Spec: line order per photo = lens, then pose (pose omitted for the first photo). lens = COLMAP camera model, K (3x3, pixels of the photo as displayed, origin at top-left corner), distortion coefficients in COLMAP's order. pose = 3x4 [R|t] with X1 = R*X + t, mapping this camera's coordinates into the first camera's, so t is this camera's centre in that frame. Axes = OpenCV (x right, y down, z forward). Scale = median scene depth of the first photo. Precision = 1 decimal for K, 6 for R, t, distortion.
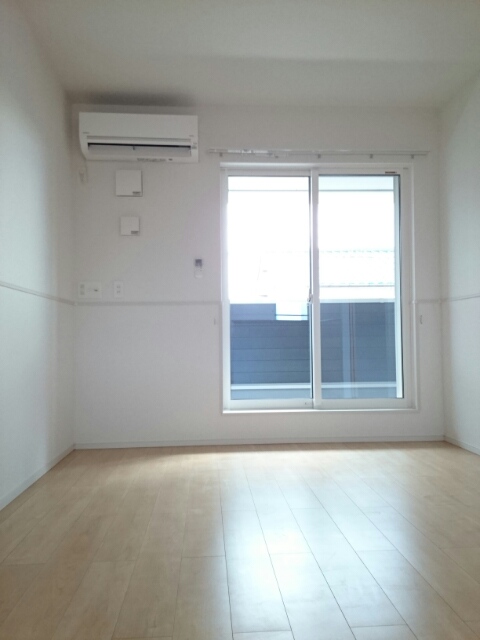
lens RADIAL K [[511.3, 0, 240.0], [0, 511.3, 320.0], [0, 0, 1]] dist [0.002678, 0.001261]
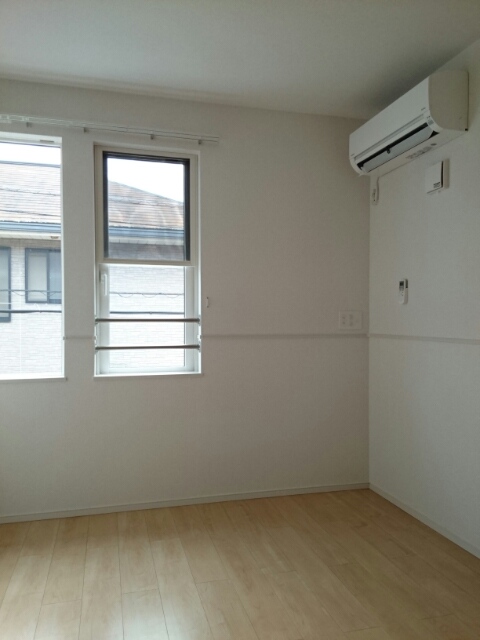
lens RADIAL K [[511.3, 0, 240.0], [0, 511.3, 320.0], [0, 0, 1]] dist [0.002678, 0.001261]
pose [[0.198172, 0.009684, -0.980119, 0.593113], [-0.015760, 0.999853, 0.006693, -0.063182], [0.980041, 0.014120, 0.198295, 0.625450]]
